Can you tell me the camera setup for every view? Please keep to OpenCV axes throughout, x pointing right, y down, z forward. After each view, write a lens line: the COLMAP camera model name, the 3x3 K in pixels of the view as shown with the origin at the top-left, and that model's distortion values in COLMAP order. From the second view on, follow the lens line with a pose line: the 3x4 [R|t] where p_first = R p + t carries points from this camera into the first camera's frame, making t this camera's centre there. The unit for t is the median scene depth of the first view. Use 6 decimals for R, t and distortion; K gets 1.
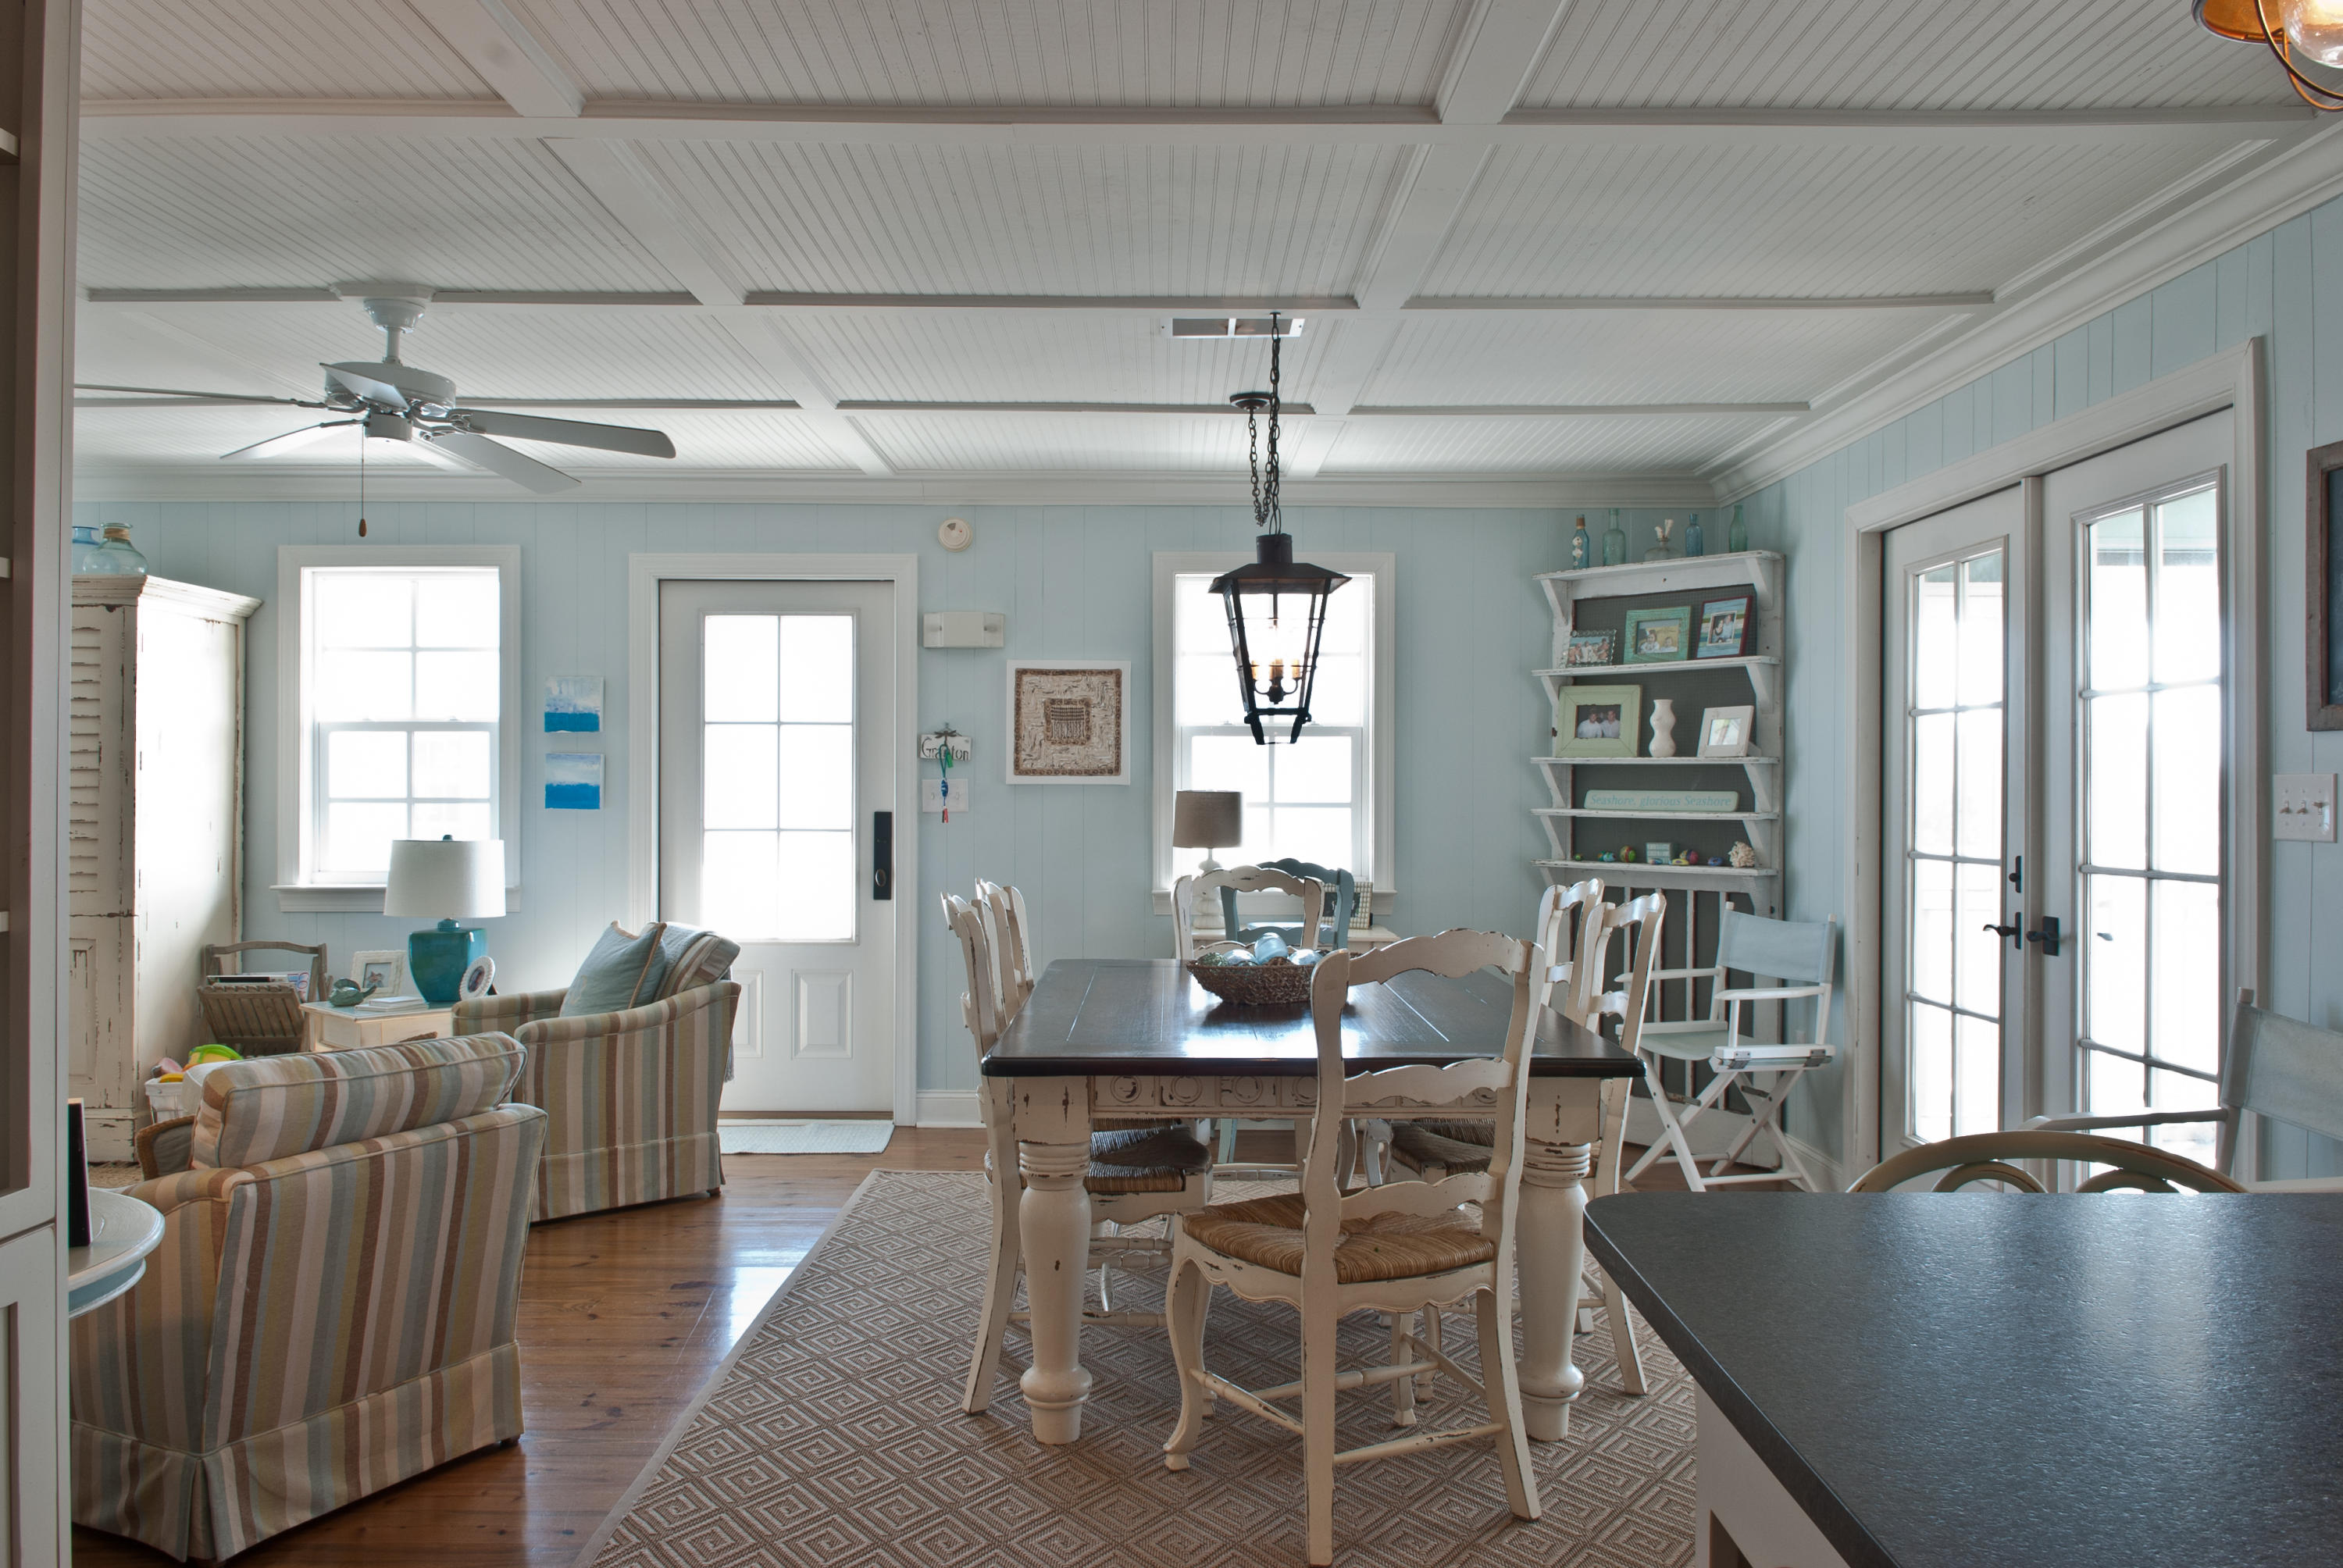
lens RADIAL K [[1737.0, 0, 1171.5], [0, 1737.0, 784.0], [0, 0, 1]] dist [-0.003264, -0.005714]
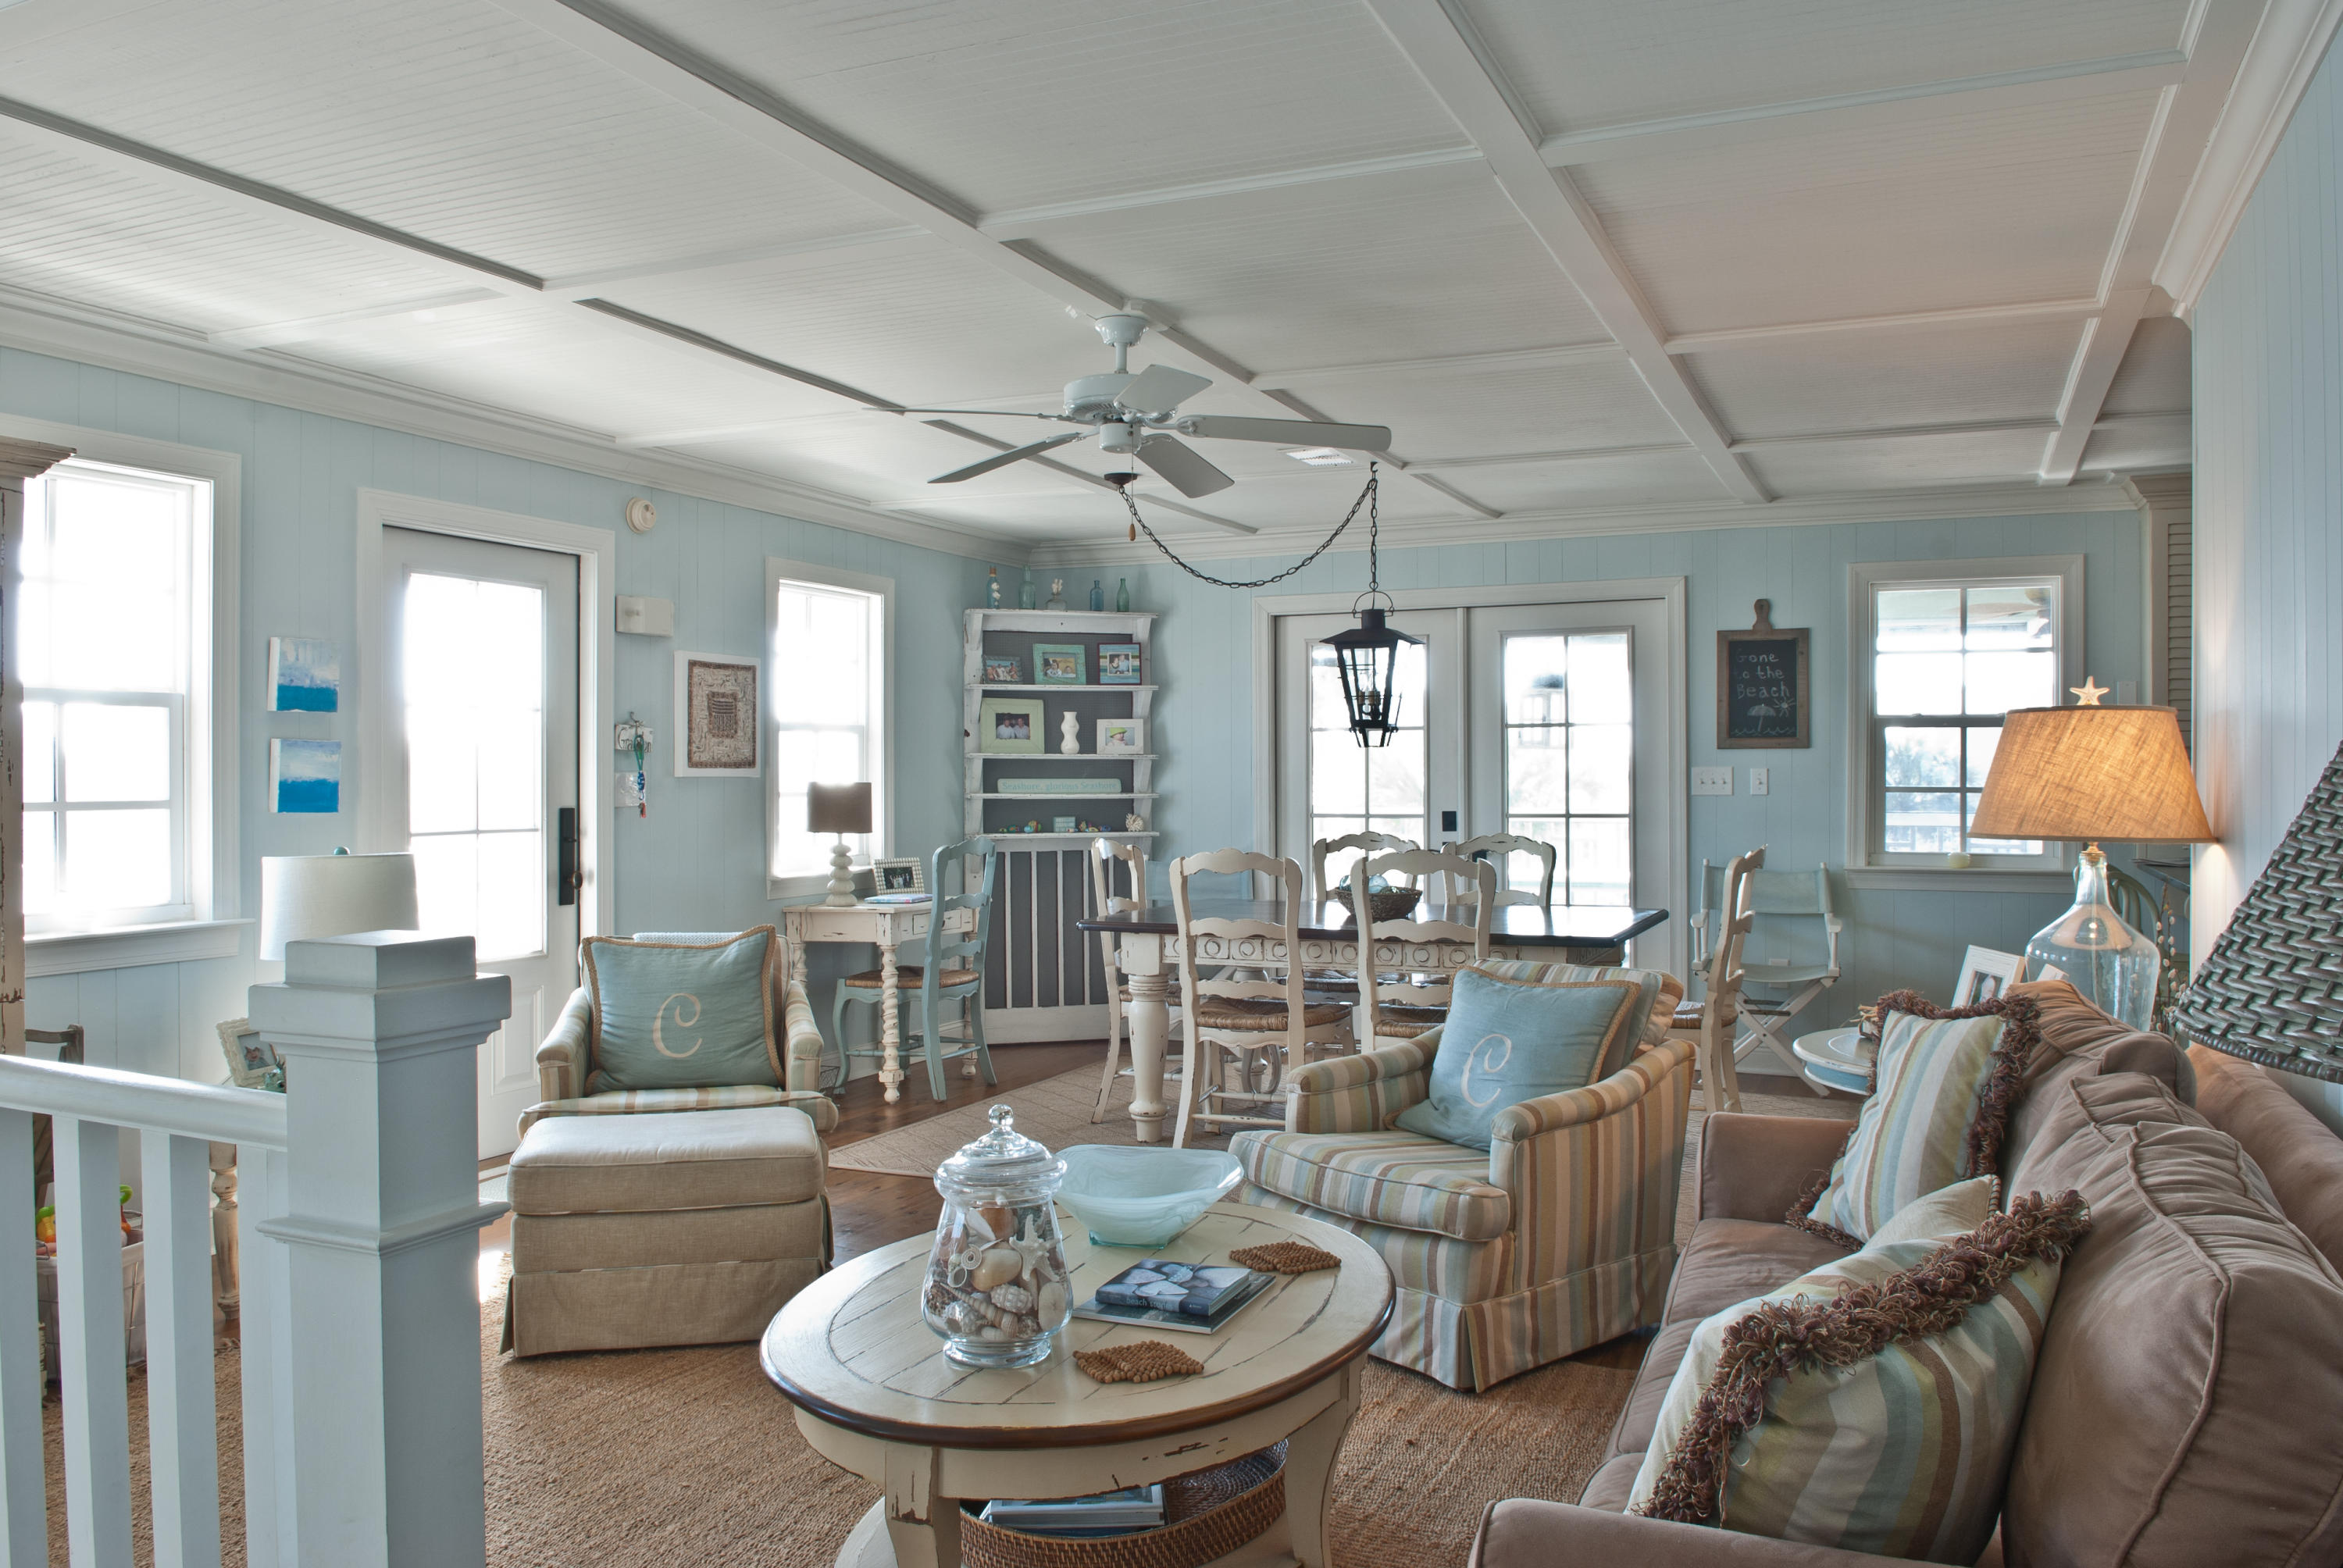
lens RADIAL K [[1764.8, 0, 1171.5], [0, 1764.8, 784.0], [0, 0, 1]] dist [0.000012, -0.002014]
pose [[0.407719, -0.009543, 0.913058, -0.964472], [0.003986, 0.999954, 0.008671, -0.003564], [-0.913099, 0.000104, 0.407738, 0.361744]]
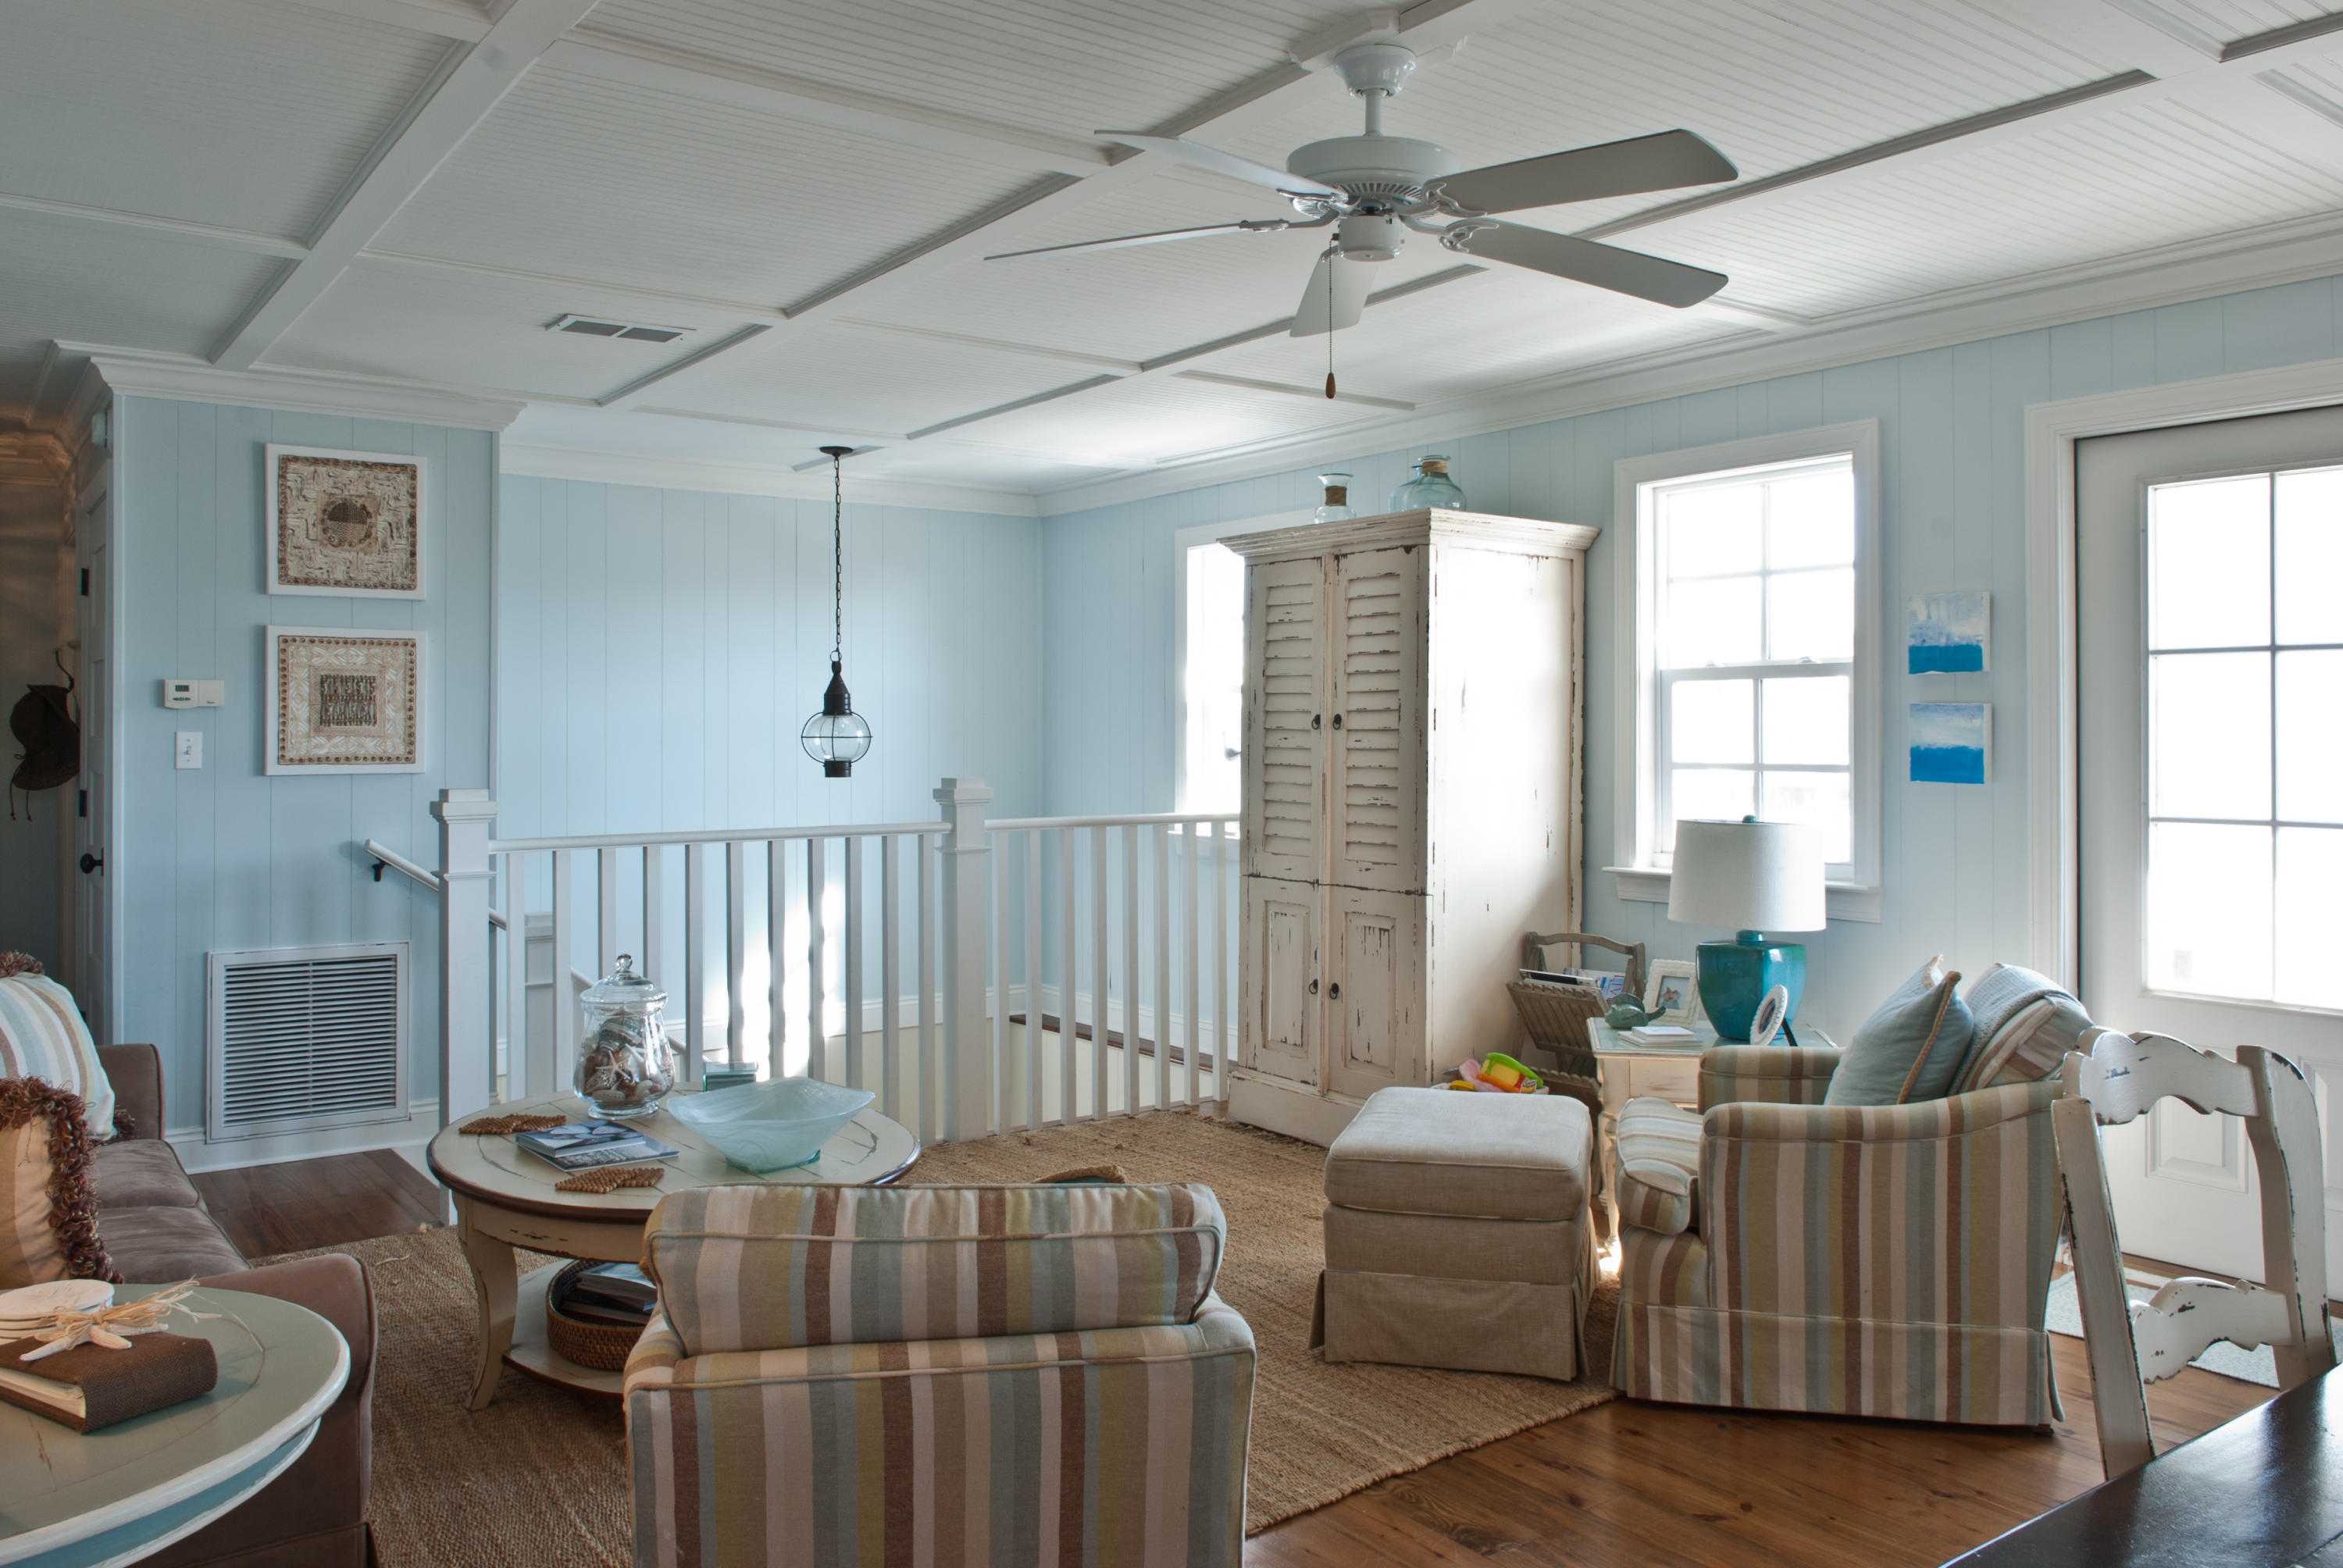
lens RADIAL K [[1730.2, 0, 1203.3], [0, 1730.2, 711.3], [0, 0, 1]] dist [-0.007955, -0.009829]
pose [[0.587621, -0.012670, -0.809037, 0.045954], [-0.000489, 0.999872, -0.016014, -0.003199], [0.809136, 0.009806, 0.587539, 0.373335]]
